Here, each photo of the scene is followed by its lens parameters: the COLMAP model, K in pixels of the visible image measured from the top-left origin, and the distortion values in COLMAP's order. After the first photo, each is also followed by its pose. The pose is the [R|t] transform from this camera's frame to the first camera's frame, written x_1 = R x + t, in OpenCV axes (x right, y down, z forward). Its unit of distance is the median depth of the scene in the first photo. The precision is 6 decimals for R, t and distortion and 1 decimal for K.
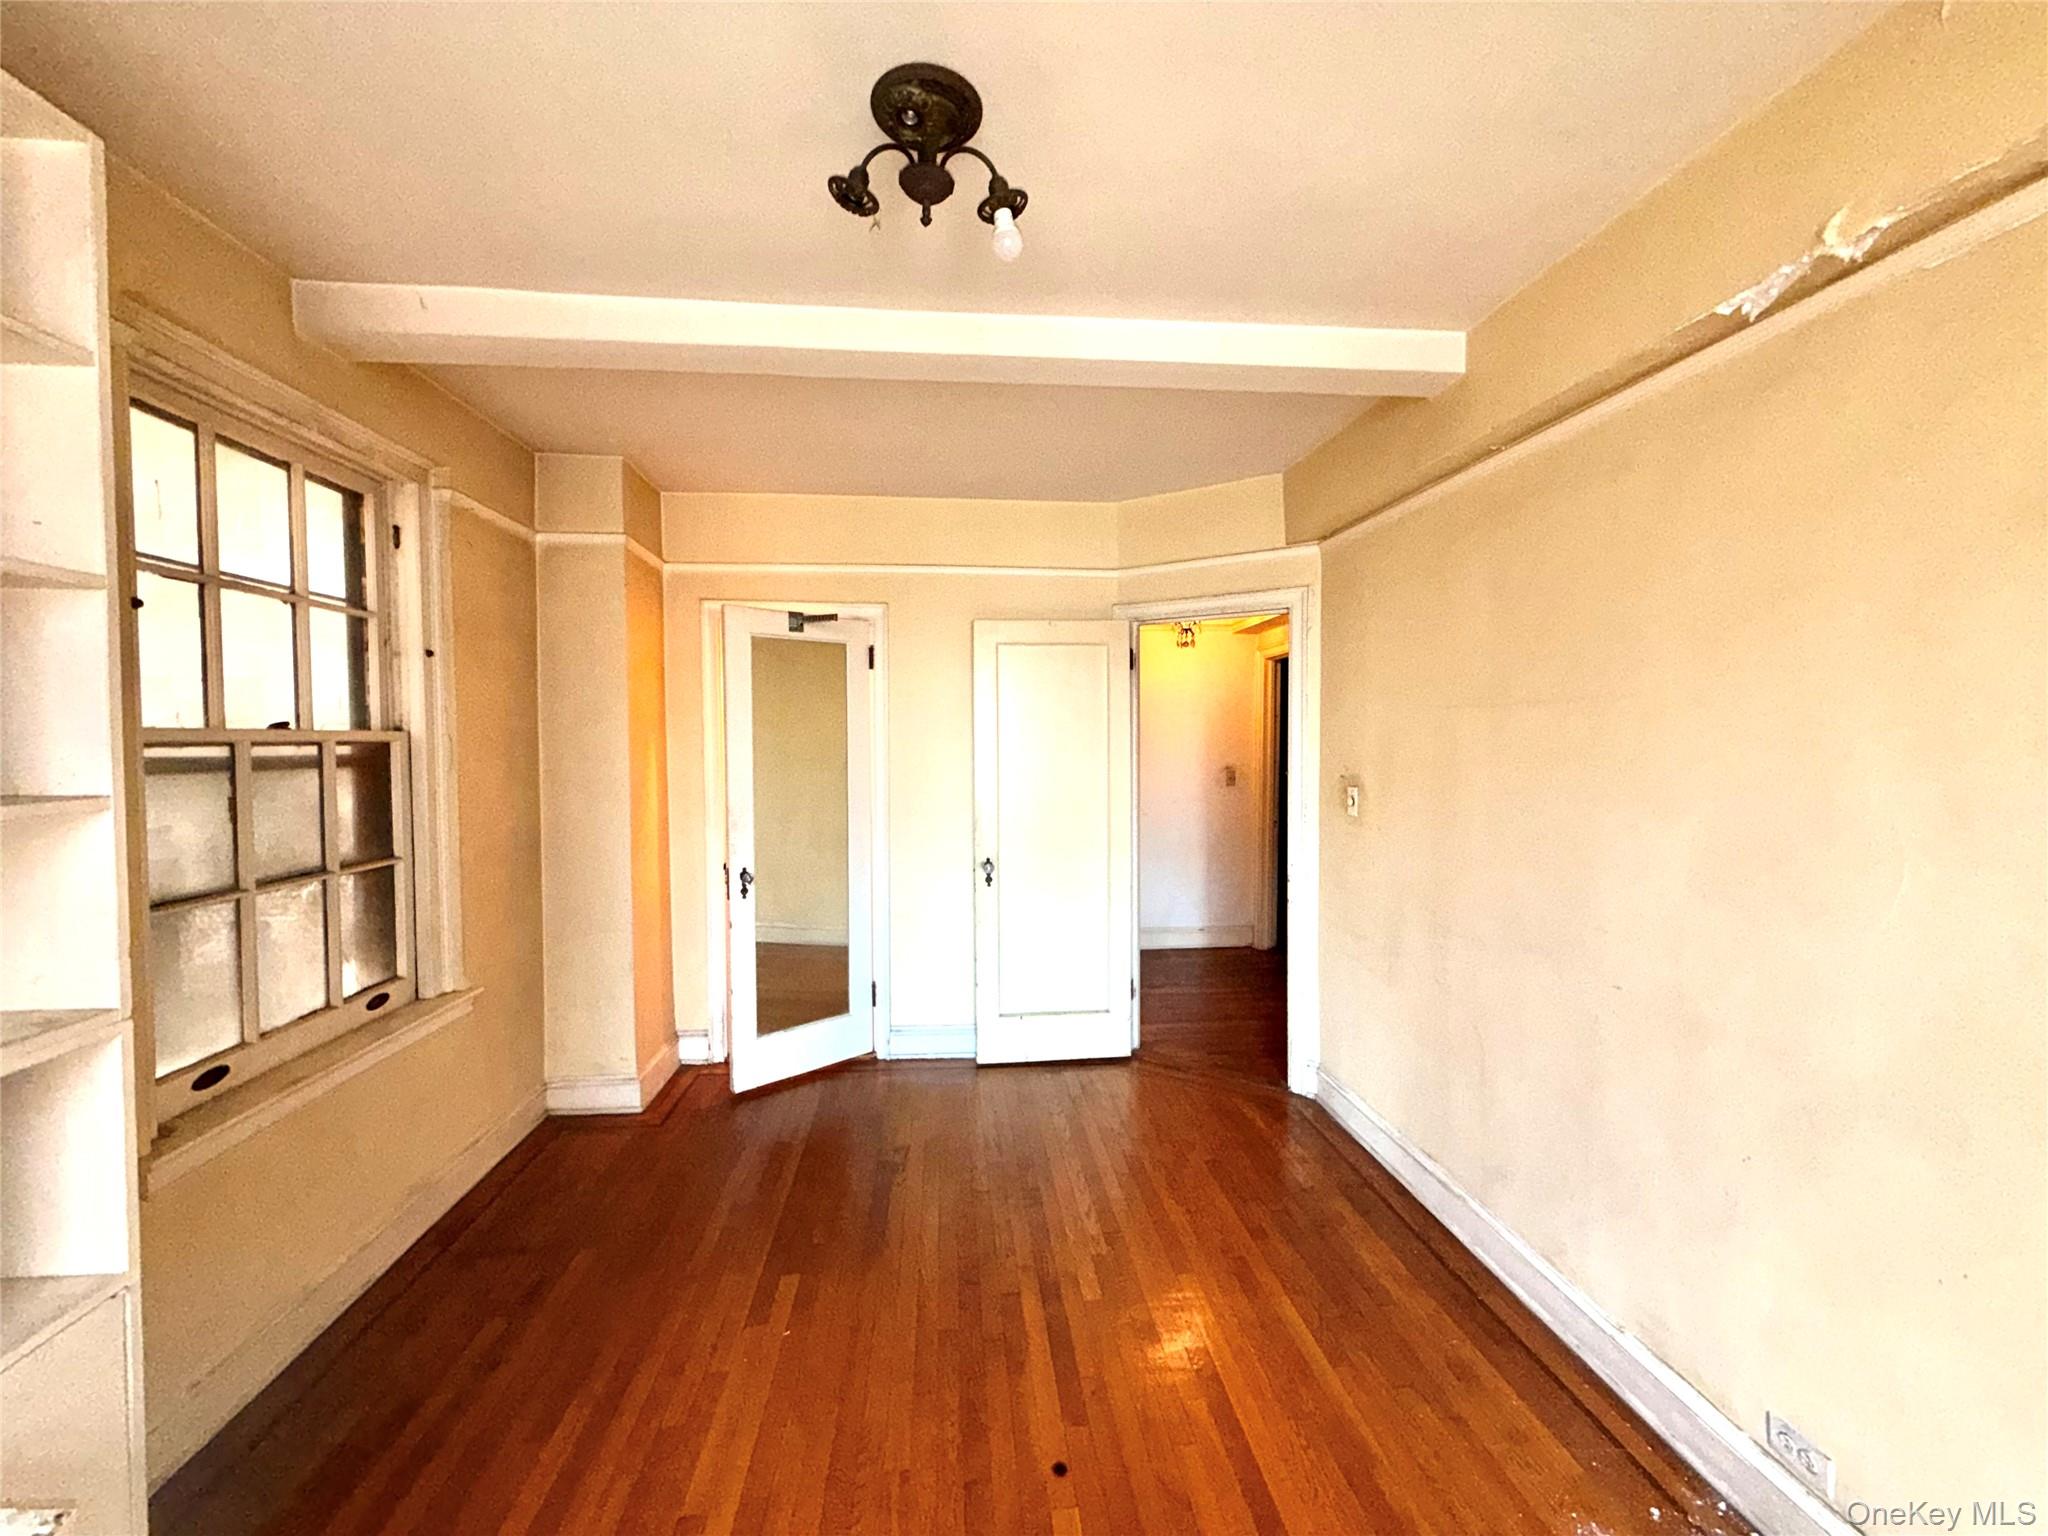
lens RADIAL K [[819.1, 0, 1005.1], [0, 819.1, 770.5], [0, 0, 1]] dist [-0.000113, 0.000415]
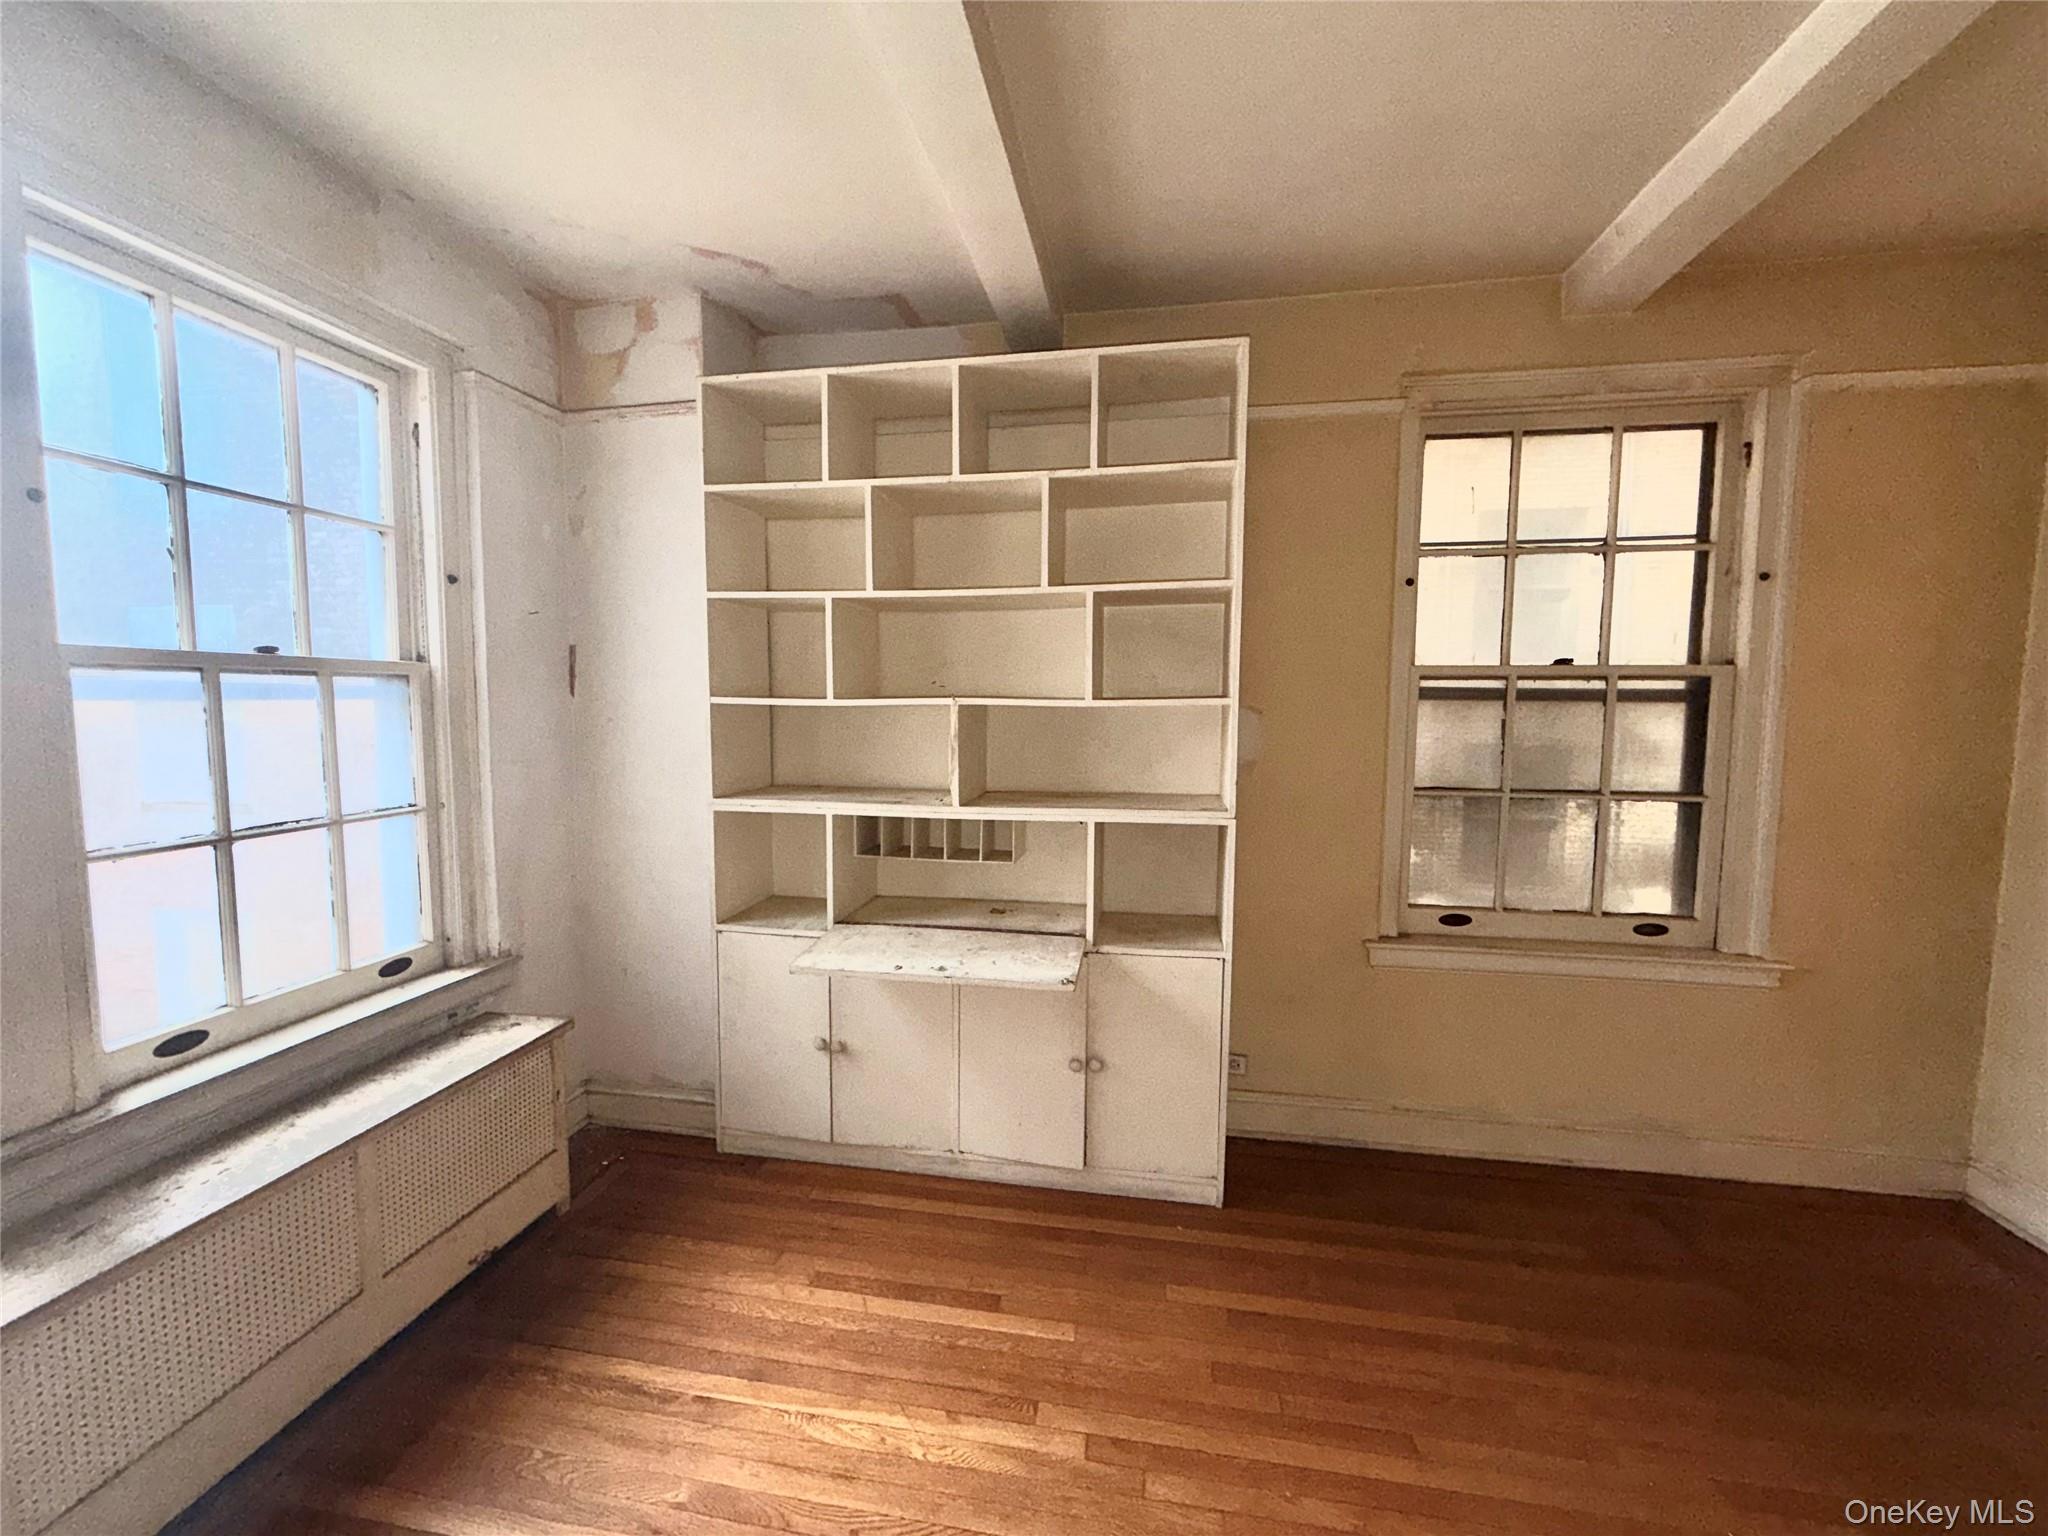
lens RADIAL K [[819.1, 0, 1016.7], [0, 819.1, 765.9], [0, 0, 1]] dist [-0.000113, 0.000415]
pose [[-0.241343, 0.080529, -0.967093, 0.397579], [-0.039998, 0.994879, 0.092824, 0.013503], [0.969615, 0.061084, -0.236886, 0.453178]]
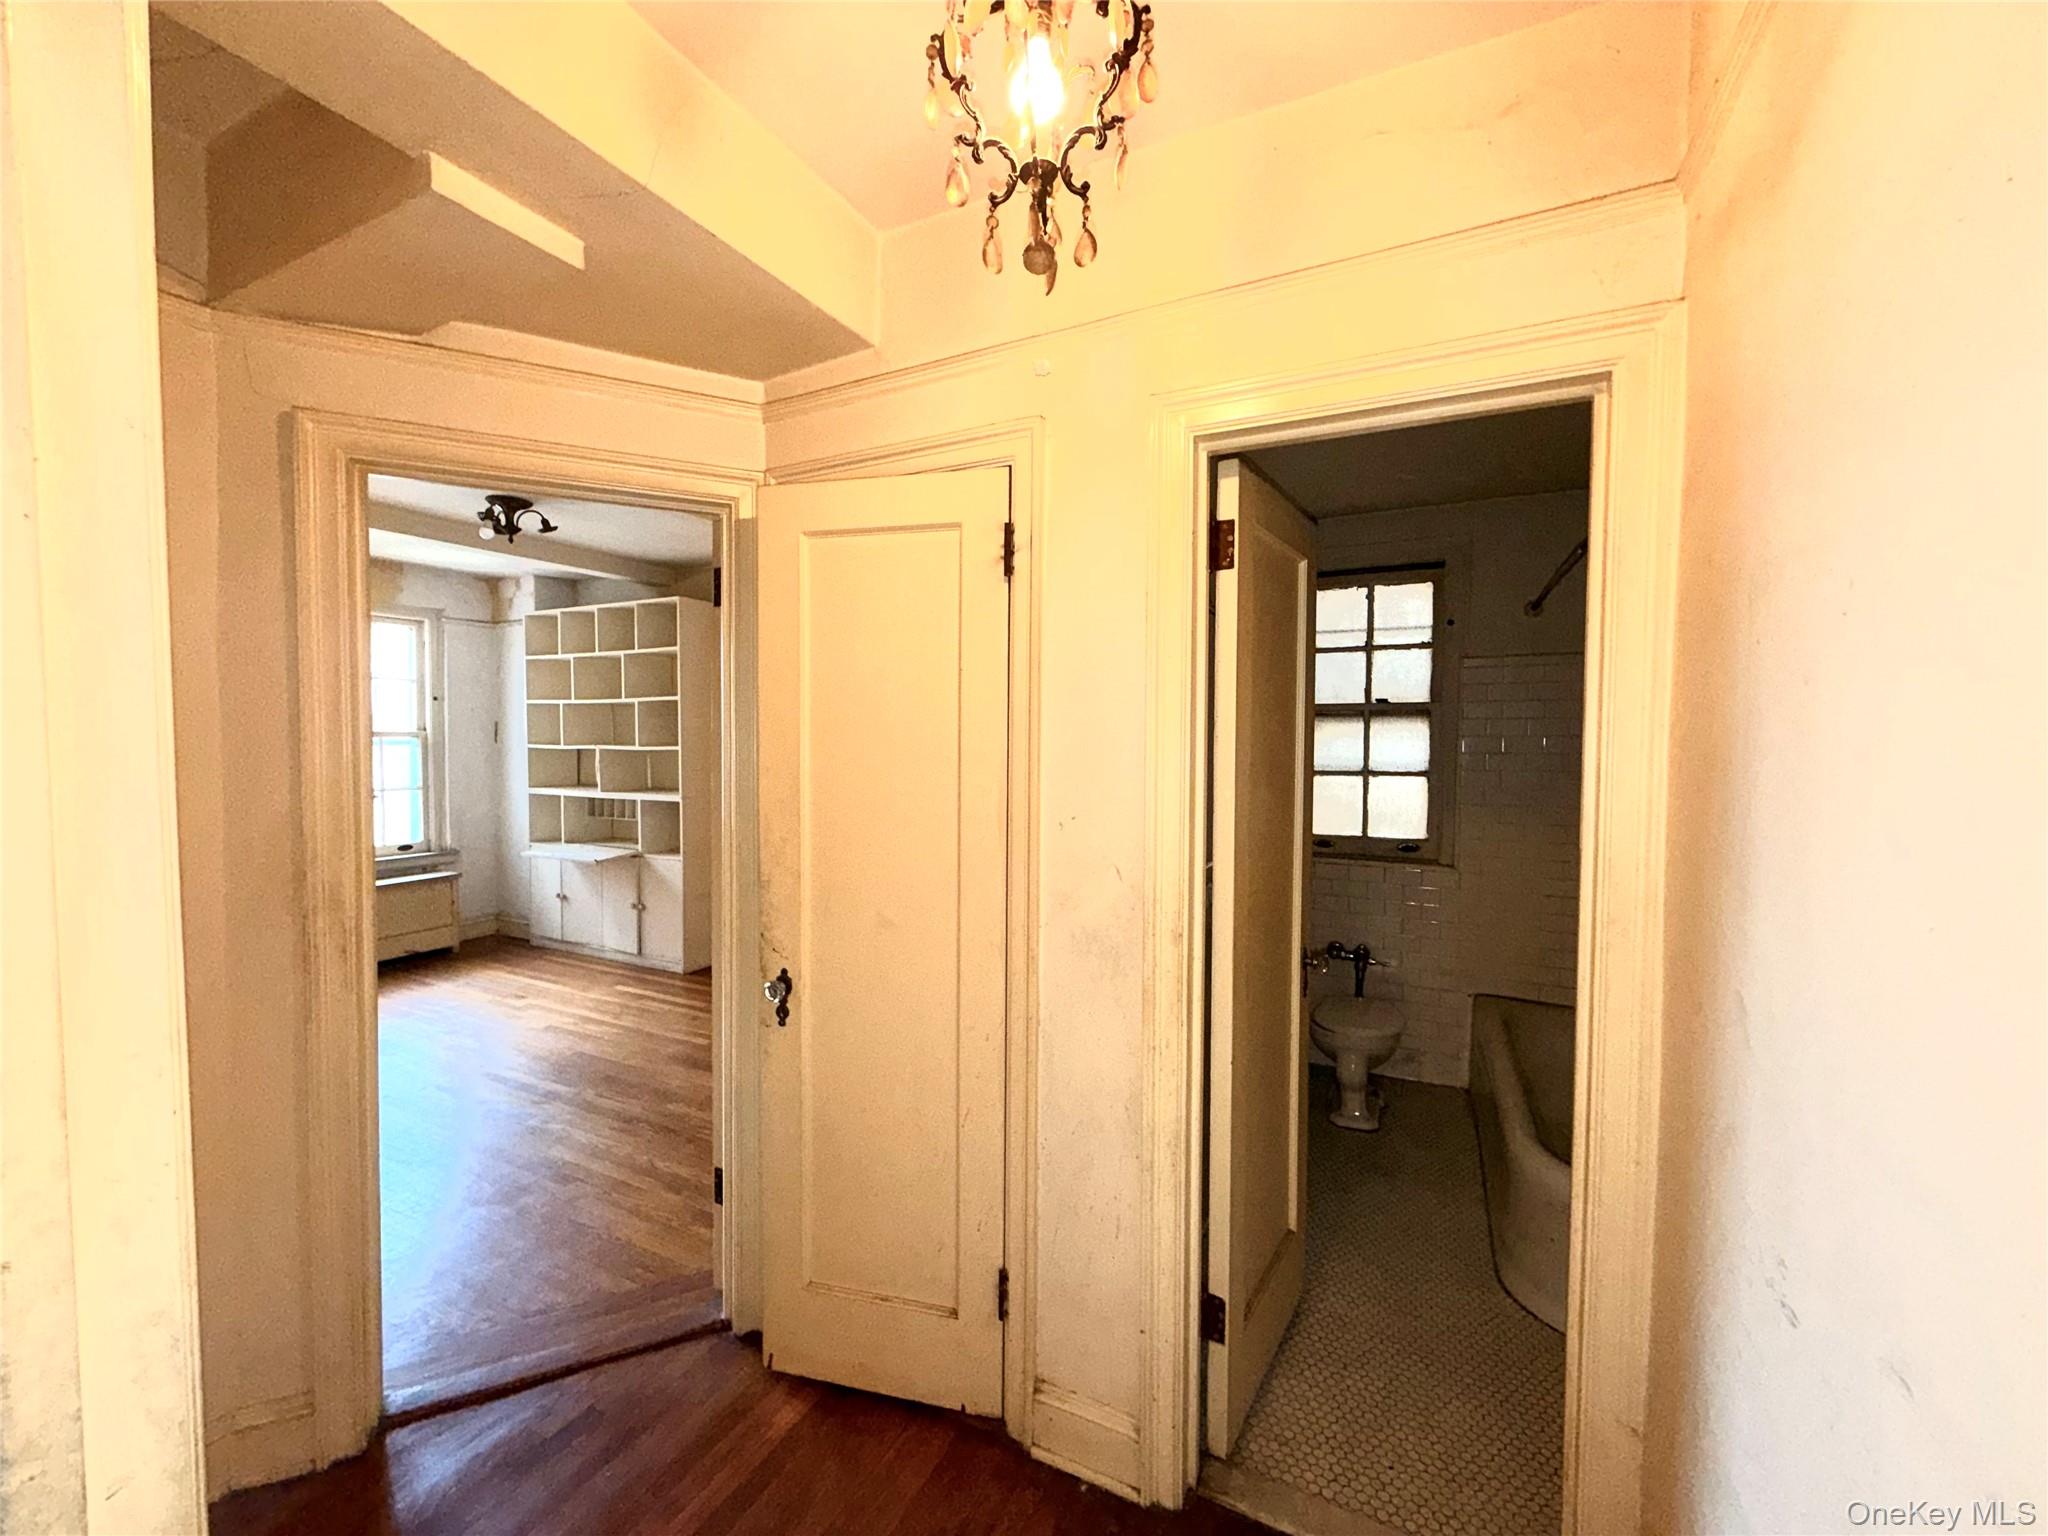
lens RADIAL K [[819.1, 0, 1009.5], [0, 819.1, 762.9], [0, 0, 1]] dist [-0.000113, 0.000415]
pose [[-0.513969, 0.029820, -0.857290, 0.820251], [-0.034922, 0.997840, 0.055645, -0.088529], [0.857098, 0.058538, -0.511817, 2.235044]]
